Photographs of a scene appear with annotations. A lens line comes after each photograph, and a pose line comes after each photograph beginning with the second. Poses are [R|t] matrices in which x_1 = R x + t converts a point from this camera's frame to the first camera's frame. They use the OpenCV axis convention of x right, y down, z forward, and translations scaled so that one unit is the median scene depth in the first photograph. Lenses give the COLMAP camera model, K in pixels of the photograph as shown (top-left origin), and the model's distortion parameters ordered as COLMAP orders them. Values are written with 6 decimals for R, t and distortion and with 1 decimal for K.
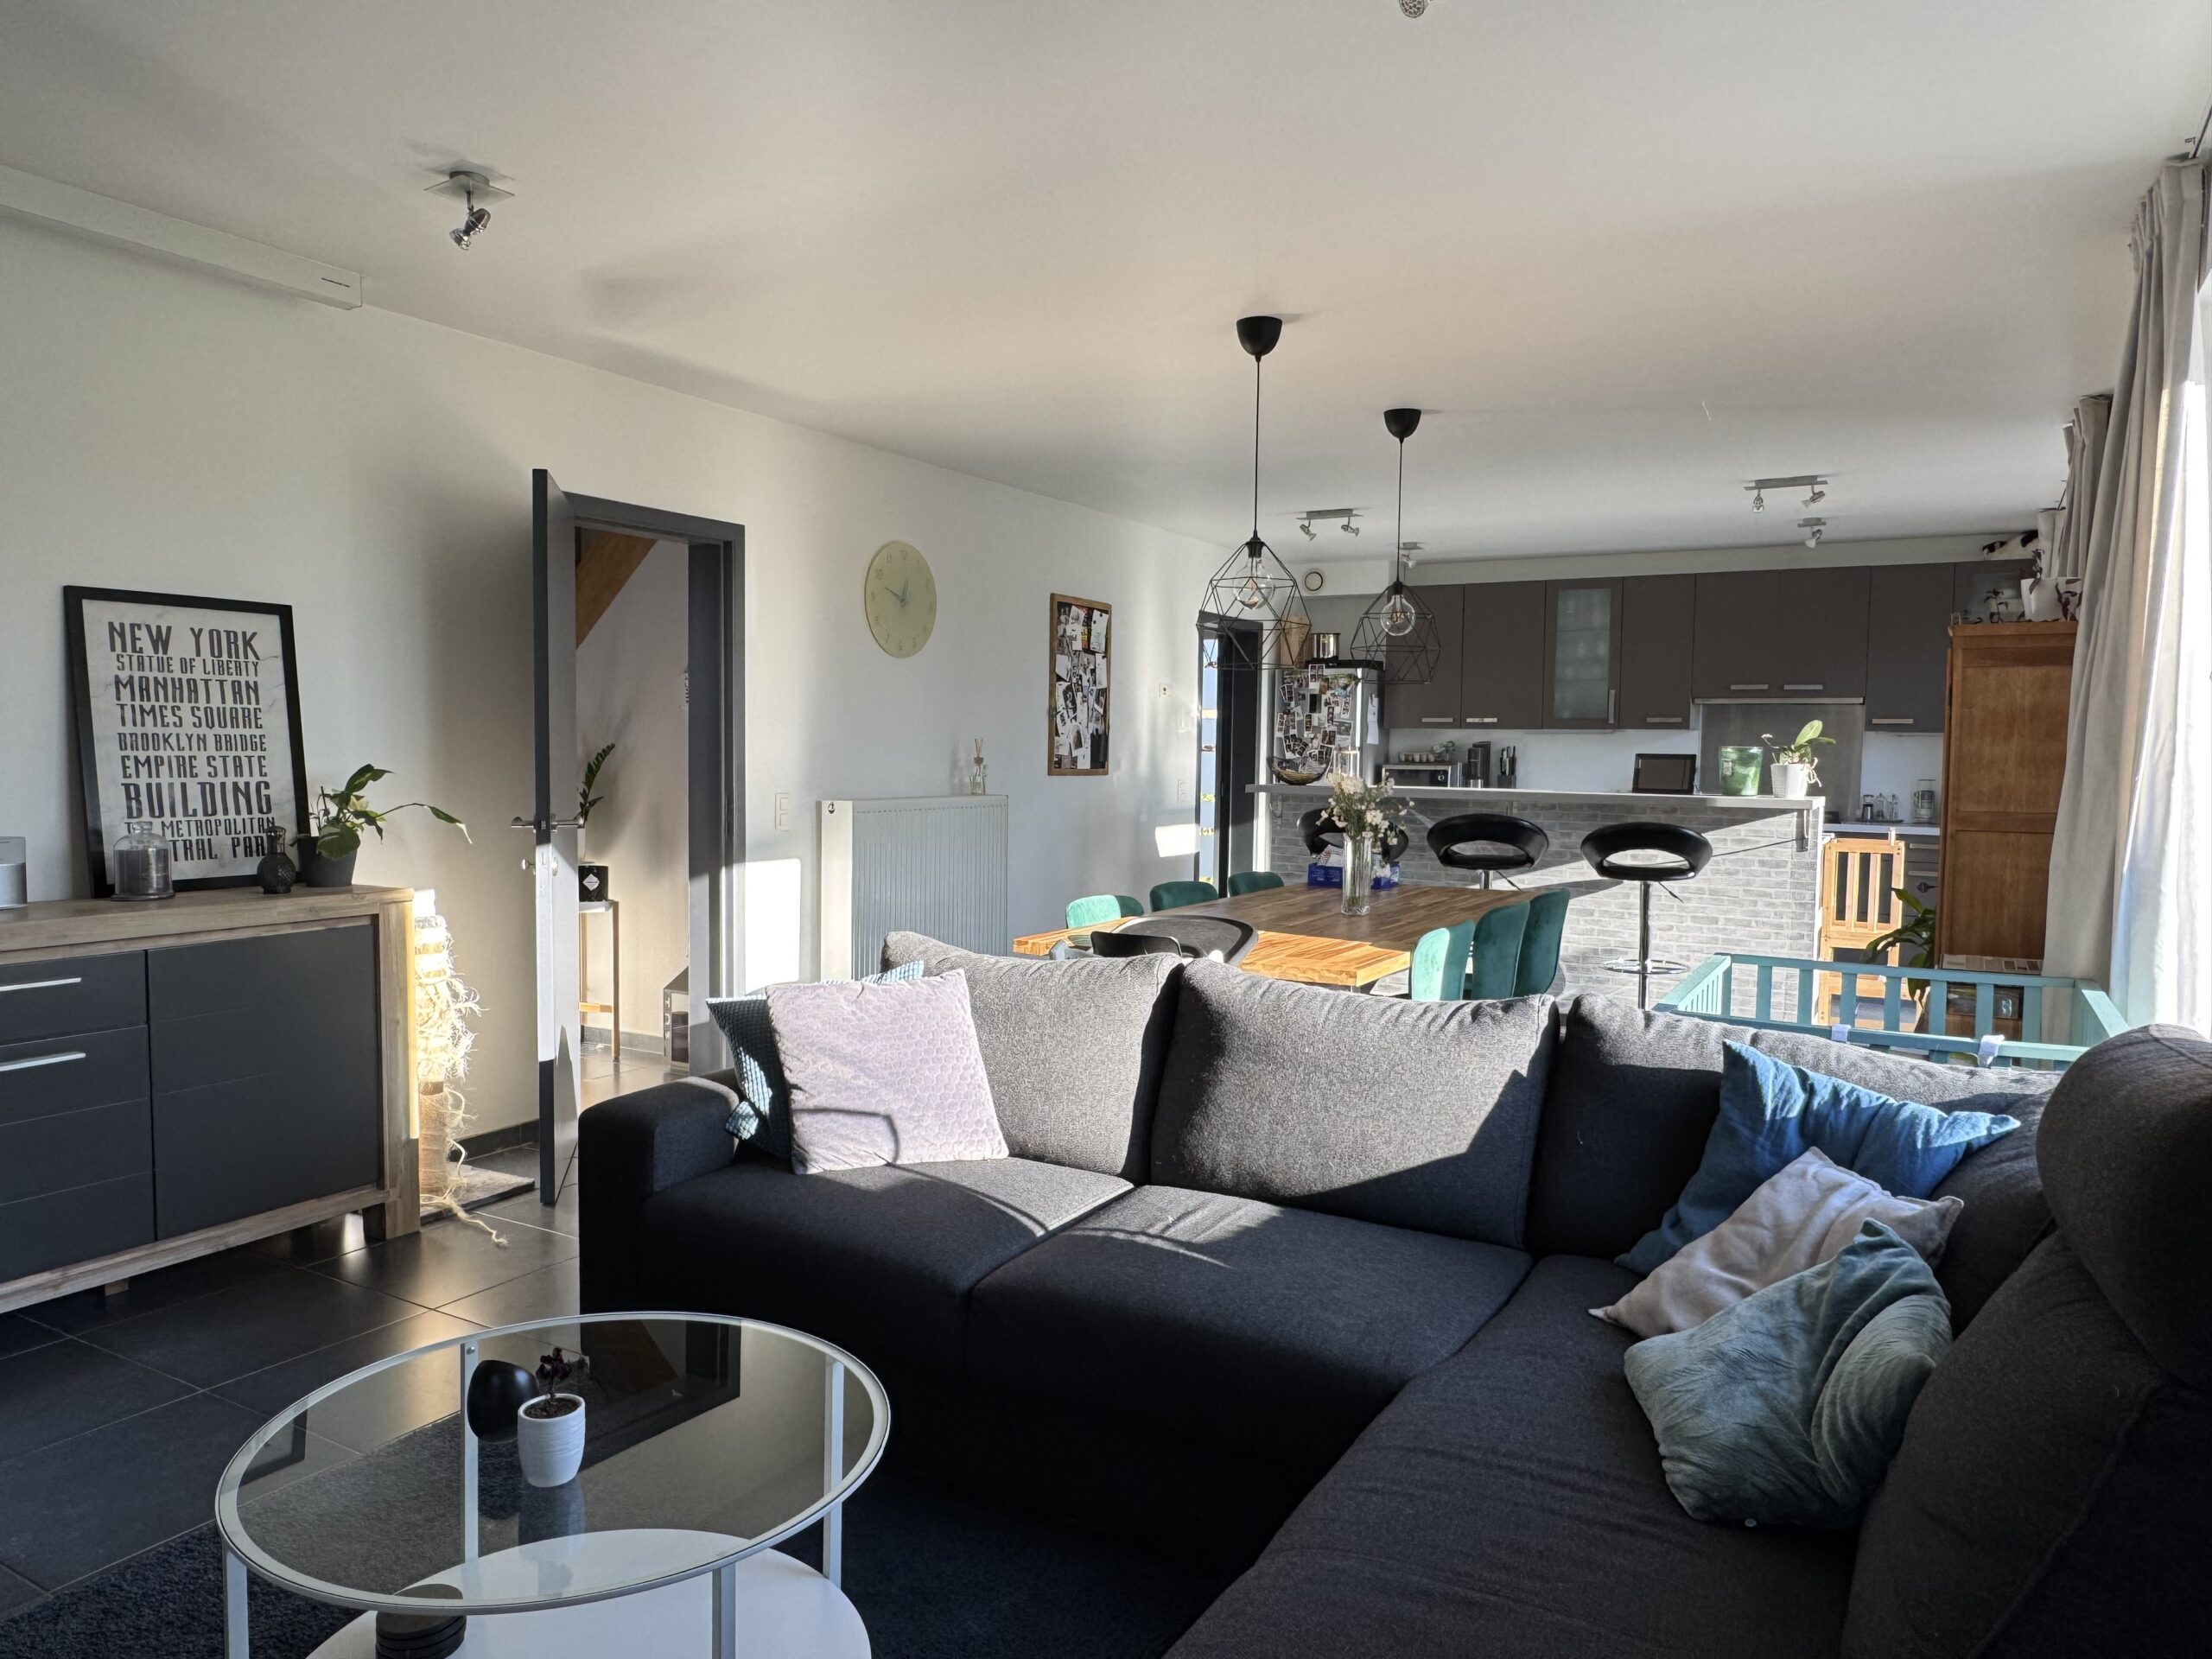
lens RADIAL K [[1499.0, 0, 1103.3], [0, 1499.0, 838.4], [0, 0, 1]] dist [0.000892, 0.000129]
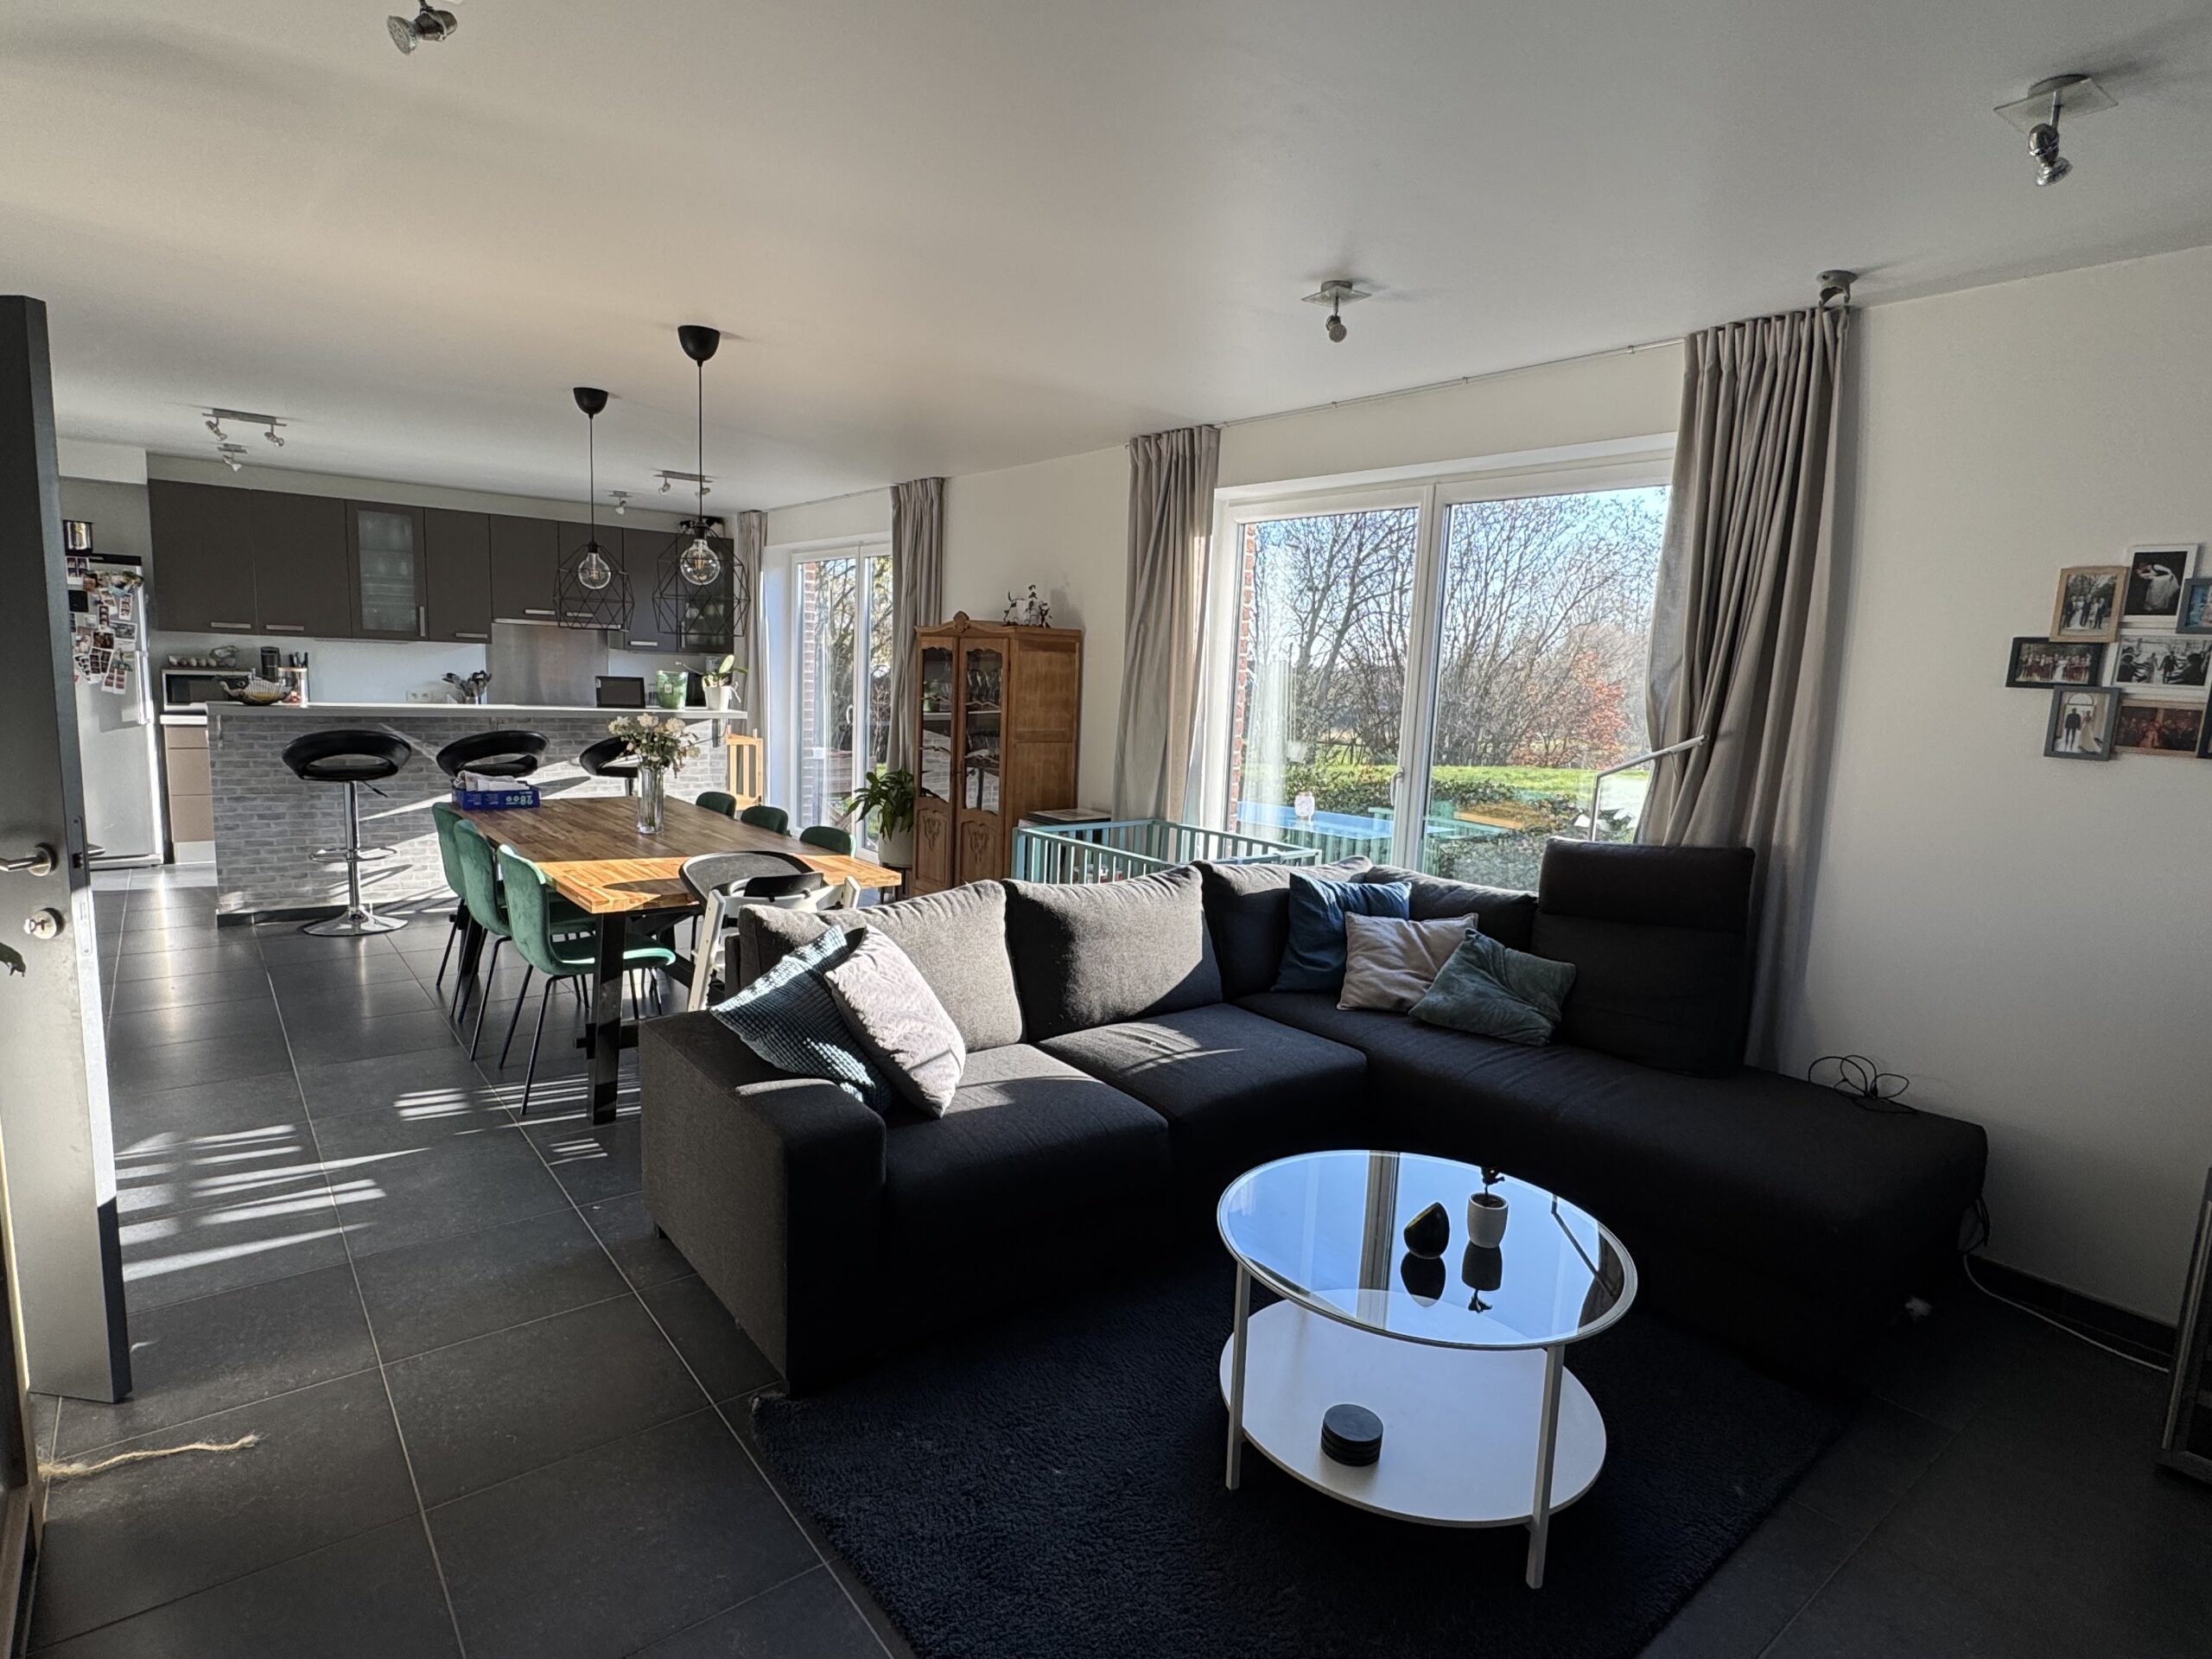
lens RADIAL K [[1174.7, 0, 1098.3], [0, 1174.7, 835.6], [0, 0, 1]] dist [0.004101, -0.000869]
pose [[0.359564, -0.133916, 0.923461, -0.446058], [0.017556, 0.990444, 0.136794, -0.053881], [-0.932955, -0.032974, 0.358479, 0.256333]]
